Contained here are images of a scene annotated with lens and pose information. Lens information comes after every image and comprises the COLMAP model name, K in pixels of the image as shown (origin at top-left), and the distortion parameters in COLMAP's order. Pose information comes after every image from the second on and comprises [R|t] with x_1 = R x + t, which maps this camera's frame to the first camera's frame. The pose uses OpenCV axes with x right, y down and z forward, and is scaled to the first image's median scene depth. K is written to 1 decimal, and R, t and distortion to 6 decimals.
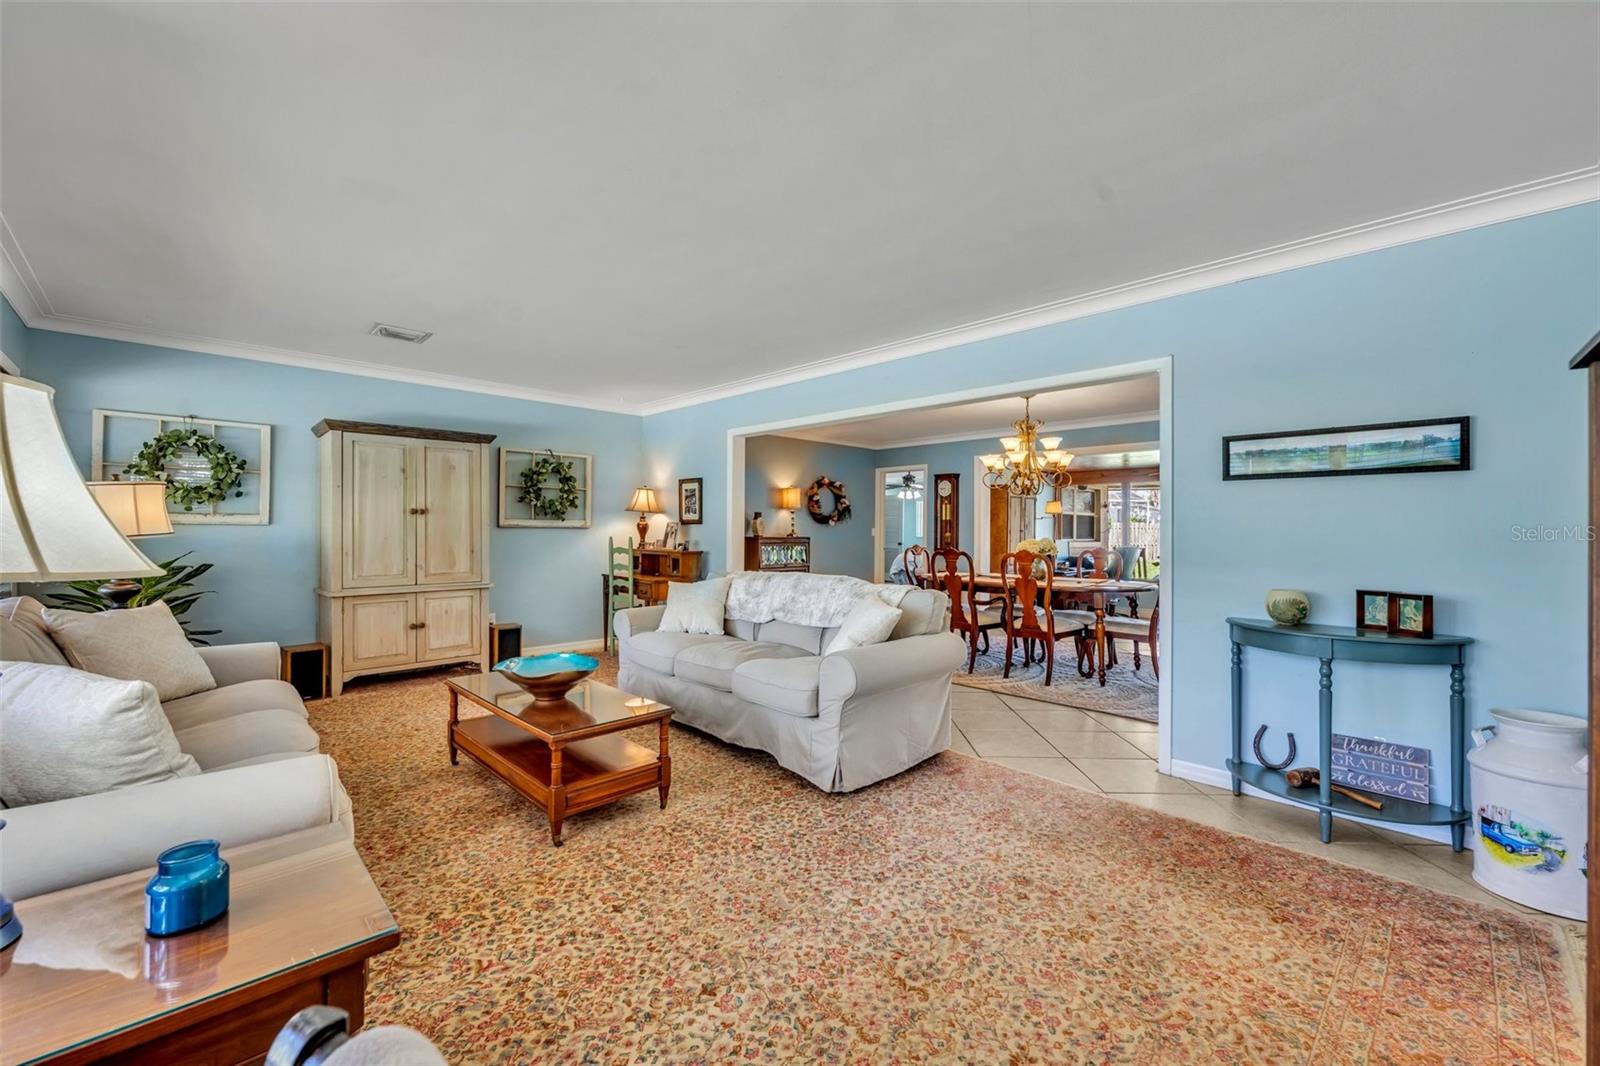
lens RADIAL K [[650.1, 0, 801.8], [0, 650.1, 530.2], [0, 0, 1]] dist [-0.001632, -0.000076]
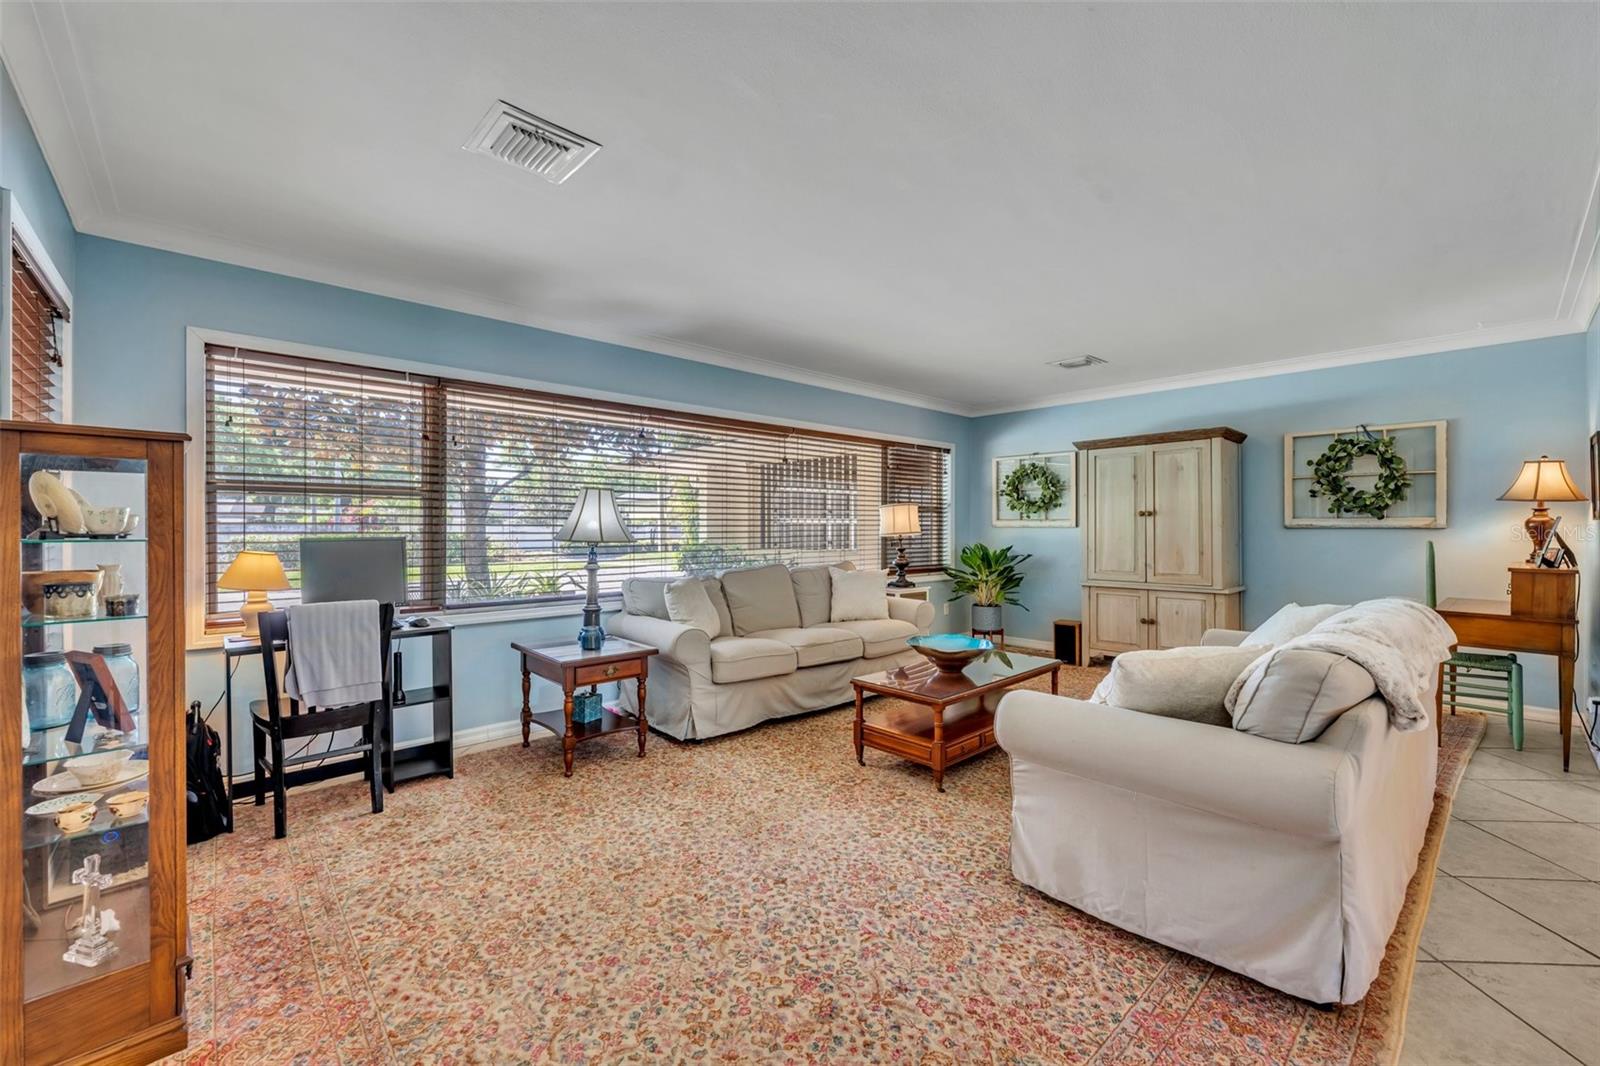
lens RADIAL K [[650.1, 0, 792.3], [0, 650.1, 528.2], [0, 0, 1]] dist [-0.001632, -0.000076]
pose [[-0.037559, -0.009075, -0.999253, 0.497926], [-0.003472, 0.999954, -0.008951, 0.006955], [0.999288, 0.003134, -0.037589, 0.467094]]
